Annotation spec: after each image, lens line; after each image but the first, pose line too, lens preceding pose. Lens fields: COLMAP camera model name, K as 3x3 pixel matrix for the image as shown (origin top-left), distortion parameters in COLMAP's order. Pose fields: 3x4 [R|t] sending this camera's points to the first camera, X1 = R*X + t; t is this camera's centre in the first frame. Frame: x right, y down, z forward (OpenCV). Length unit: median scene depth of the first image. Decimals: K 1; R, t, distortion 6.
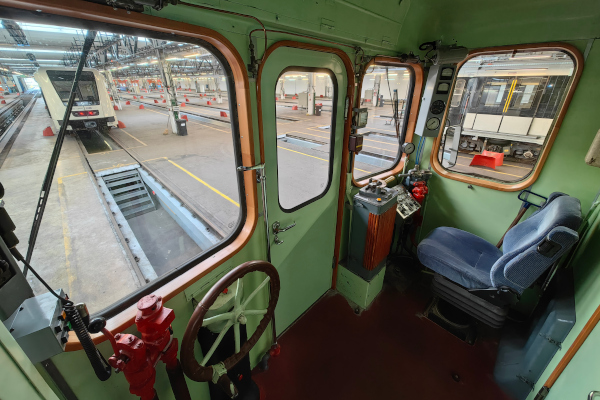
lens RADIAL K [[231.6, 0, 299.6], [0, 231.6, 178.7], [0, 0, 1]] dist [0.000552, -0.000033]
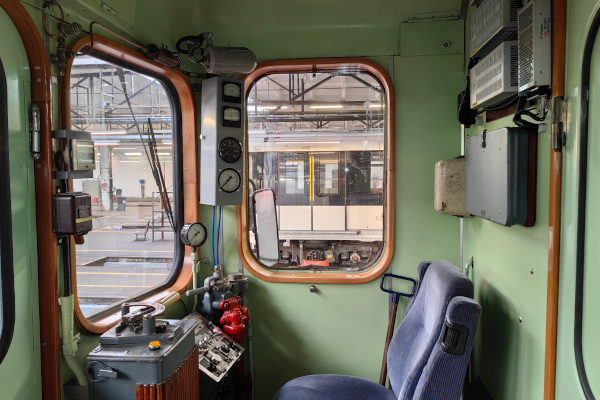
lens RADIAL K [[474.1, 0, 300.0], [0, 474.1, 200.0], [0, 0, 1]] dist [0.008402, -0.002838]
pose [[0.772839, -0.048570, 0.632741, 0.025566], [0.248254, 0.940748, -0.231007, 0.088945], [-0.584030, 0.335611, 0.739104, 0.138274]]
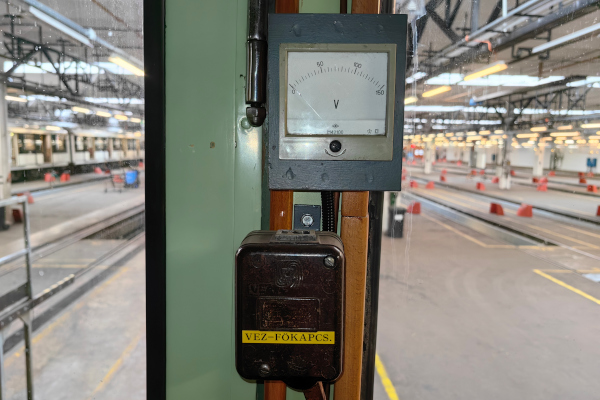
lens RADIAL K [[474.1, 0, 300.0], [0, 474.1, 200.0], [0, 0, 1]] dist [0.008402, -0.002838]
pose [[0.729822, 0.088462, -0.677890, 0.352044], [-0.280154, 0.943208, -0.178531, -0.130829], [0.623598, 0.320209, 0.713156, 0.664910]]
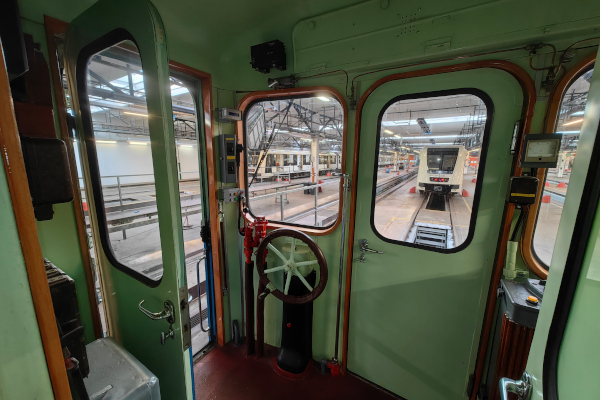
lens RADIAL K [[230.5, 0, 305.7], [0, 230.5, 200.4], [0, 0, 1]] dist [-0.000099, -0.000075]
pose [[0.246152, 0.171937, -0.953859, 0.576595], [-0.379724, 0.922575, 0.068307, 0.035166], [0.891751, 0.345389, 0.292382, 0.273246]]
